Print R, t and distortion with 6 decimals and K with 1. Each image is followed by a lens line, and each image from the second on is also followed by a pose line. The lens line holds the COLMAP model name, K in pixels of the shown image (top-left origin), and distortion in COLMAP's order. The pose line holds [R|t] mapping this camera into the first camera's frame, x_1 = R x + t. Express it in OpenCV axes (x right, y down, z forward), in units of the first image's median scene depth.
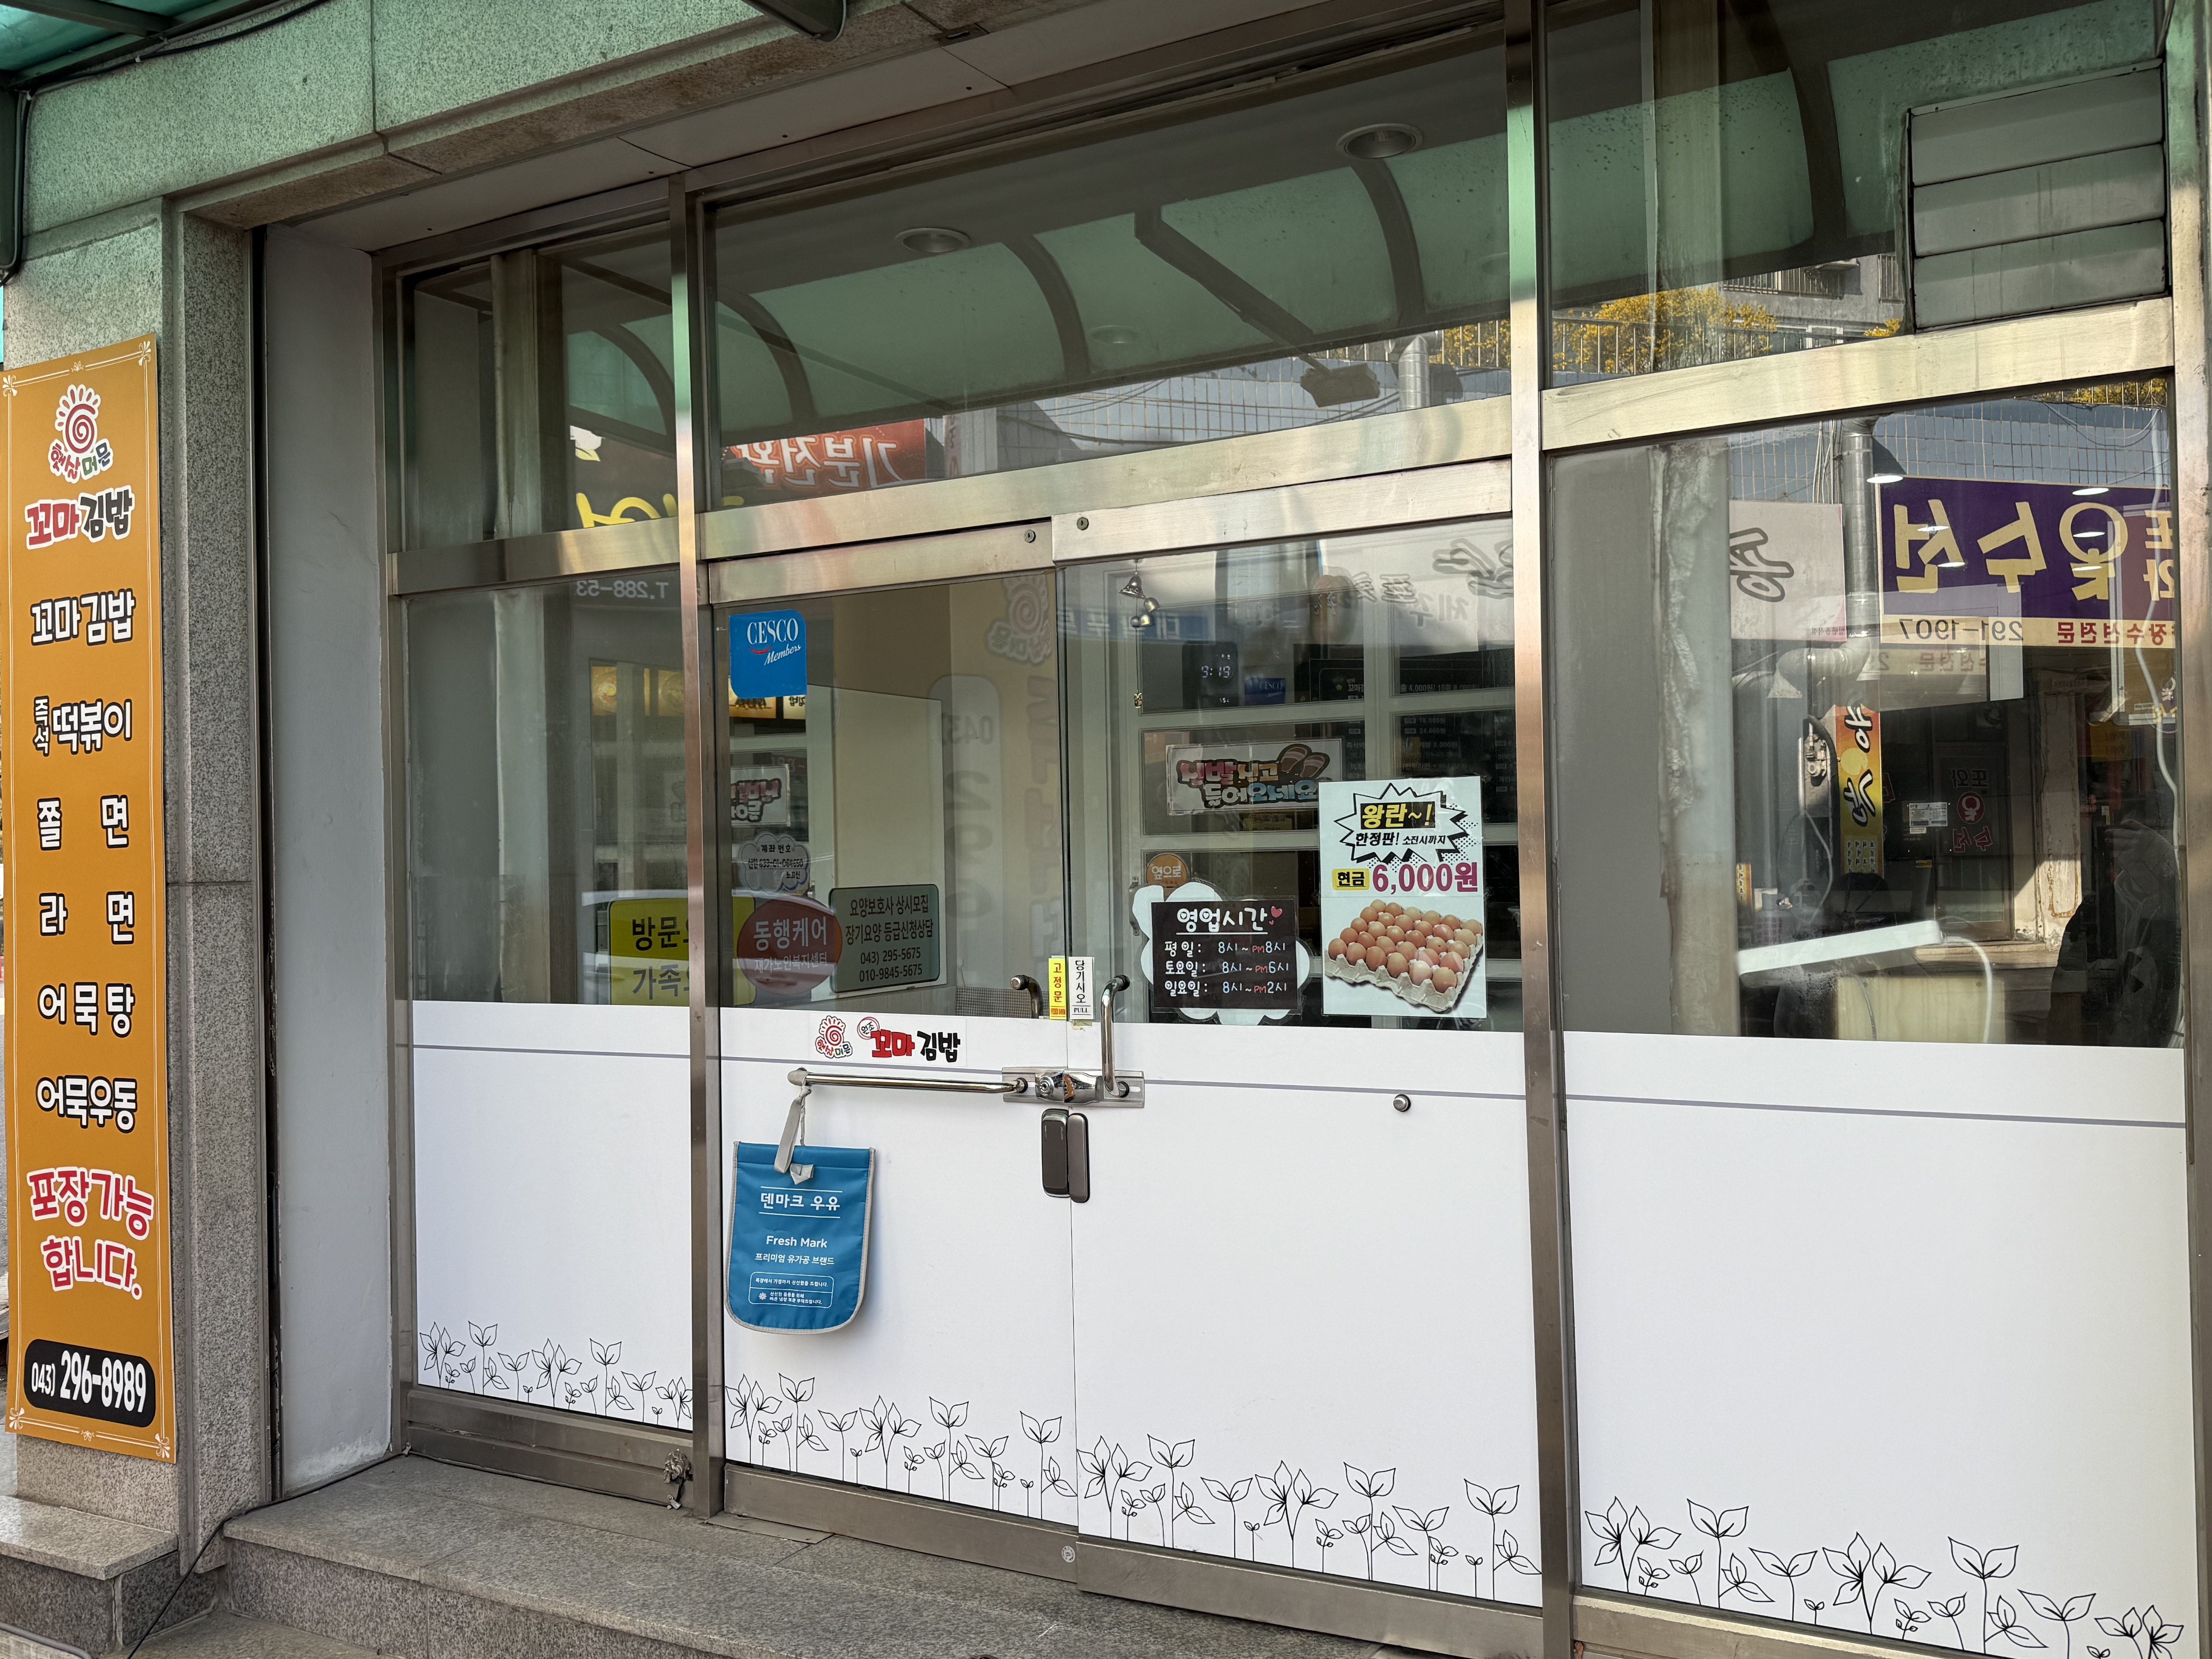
lens RADIAL K [[1780.9, 0, 1105.3], [0, 1780.9, 832.7], [0, 0, 1]] dist [-0.003076, 0.004682]
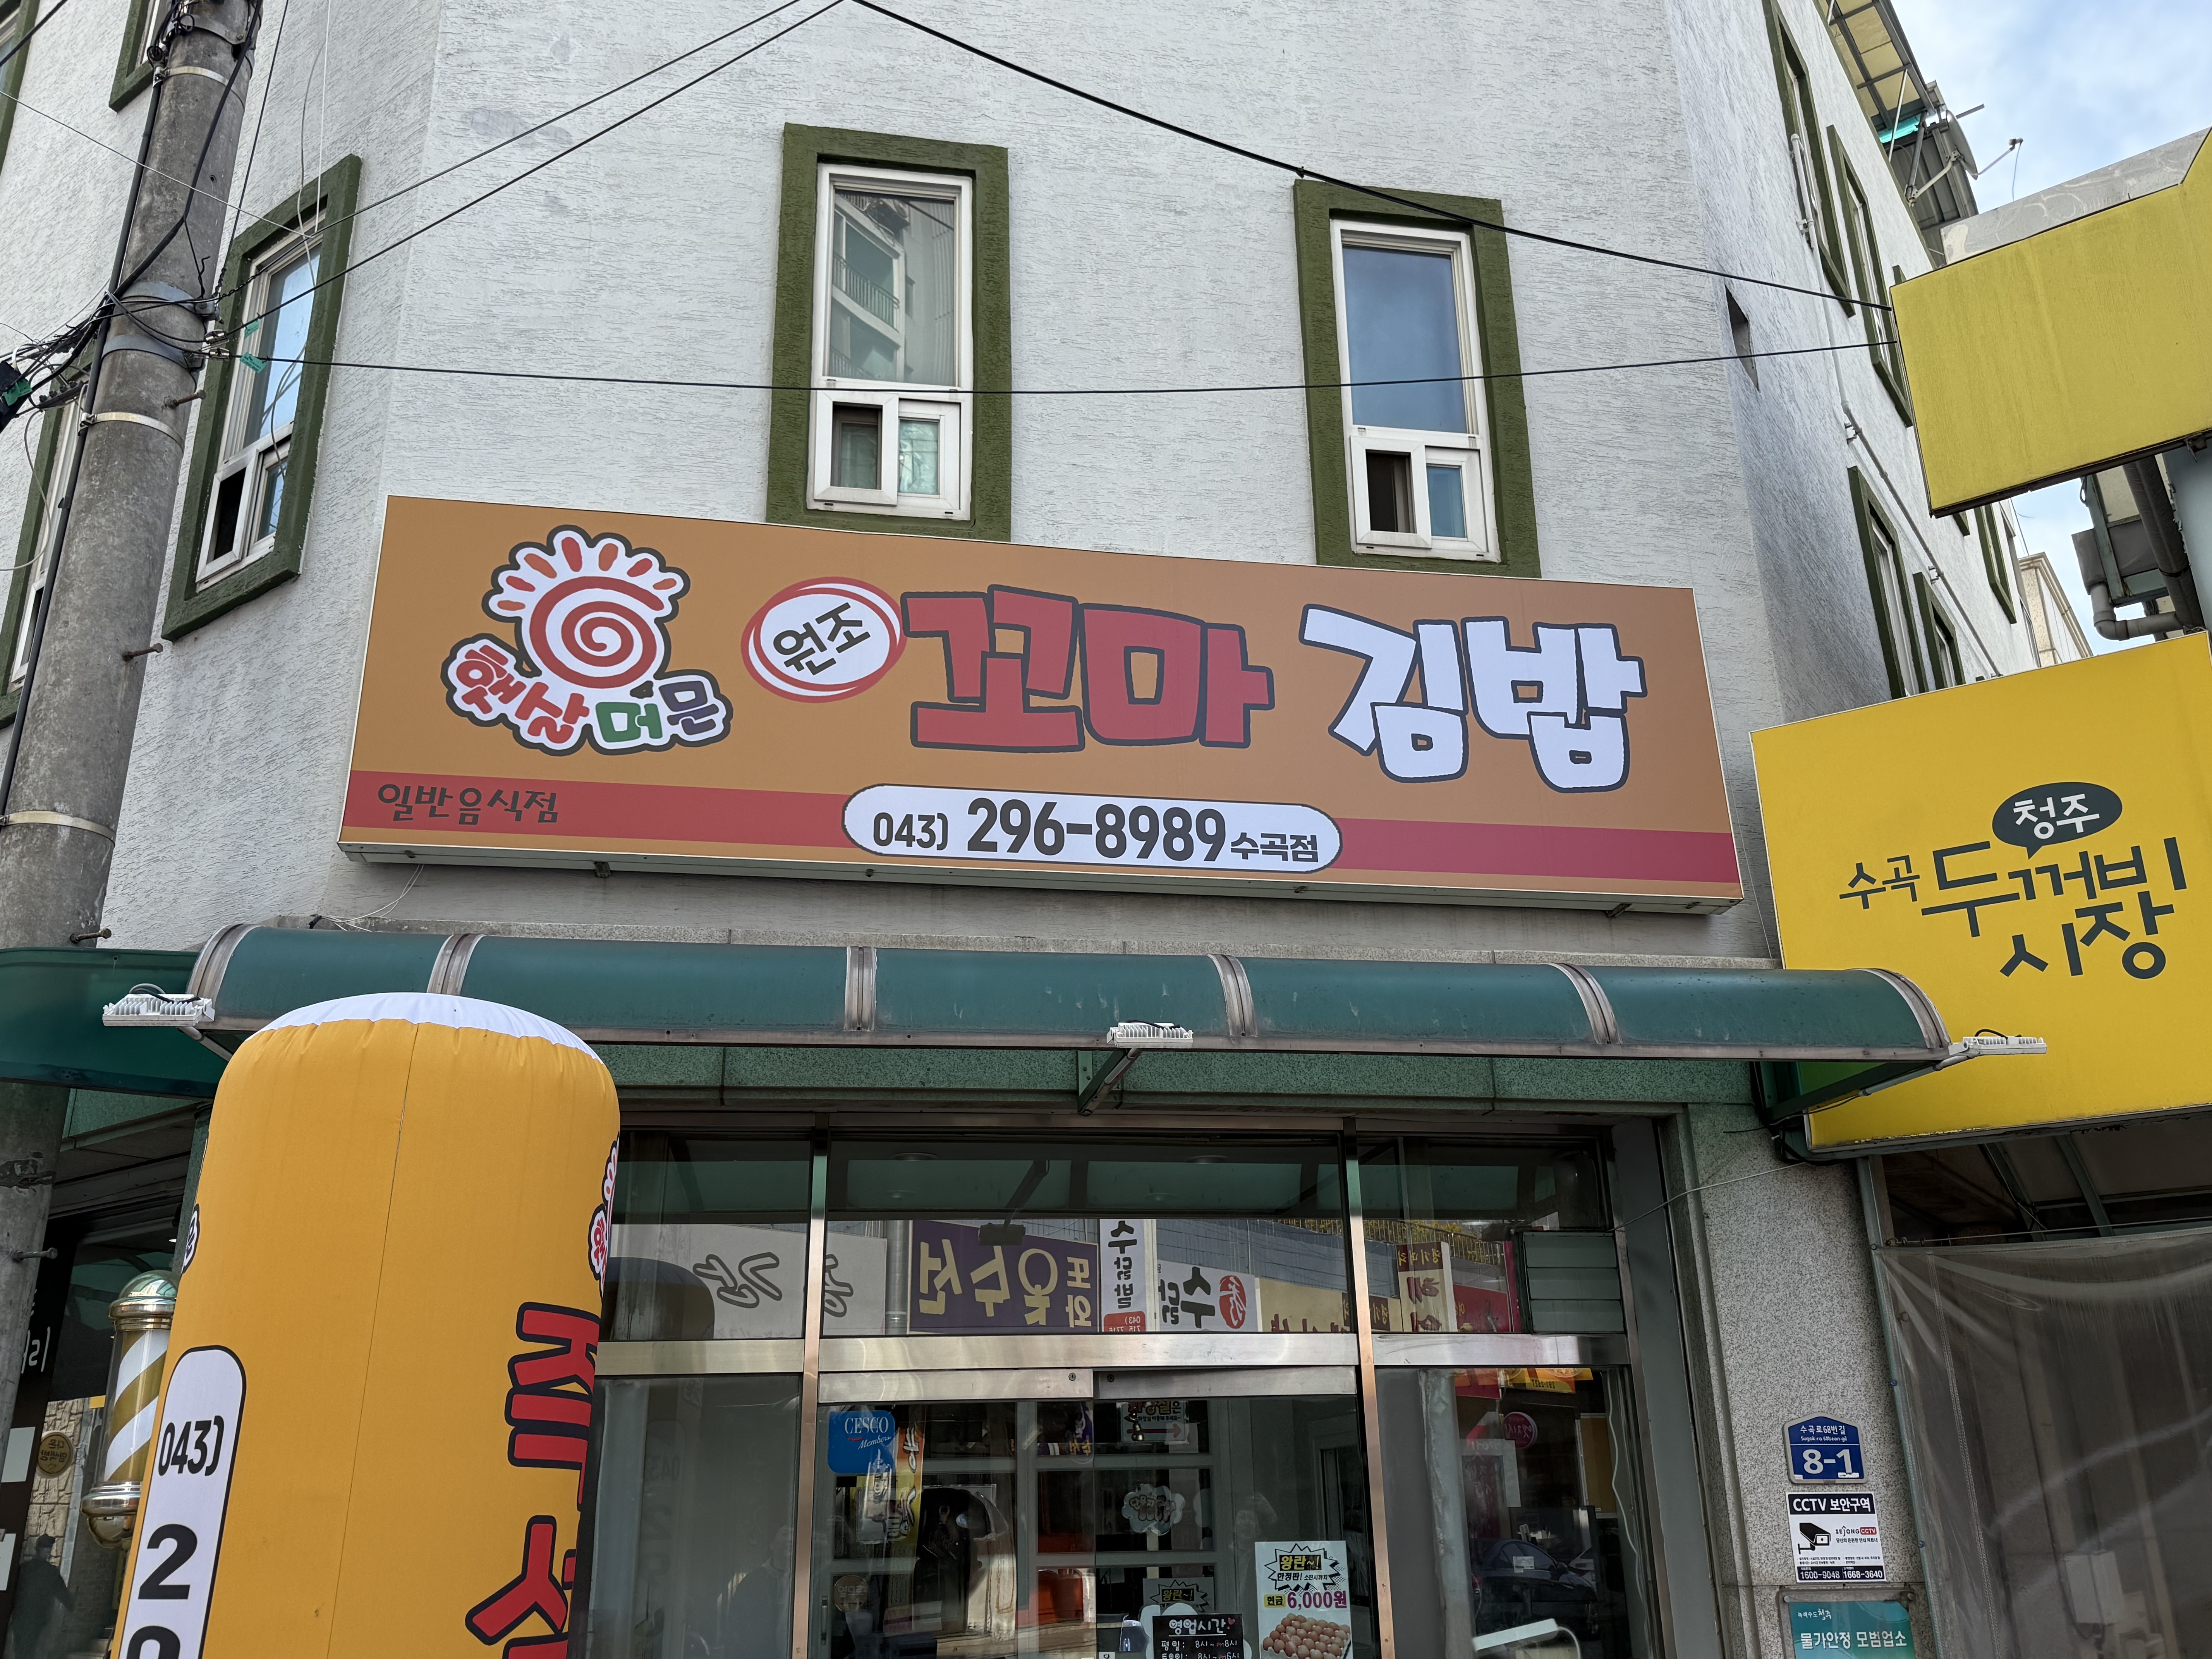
lens RADIAL K [[1780.9, 0, 1104.0], [0, 1780.9, 831.2], [0, 0, 1]] dist [-0.003076, 0.004682]
pose [[0.815840, 0.220118, 0.534746, -1.097102], [-0.013551, 0.931745, -0.362860, -0.041677], [-0.578118, 0.288789, 0.763138, -0.478406]]
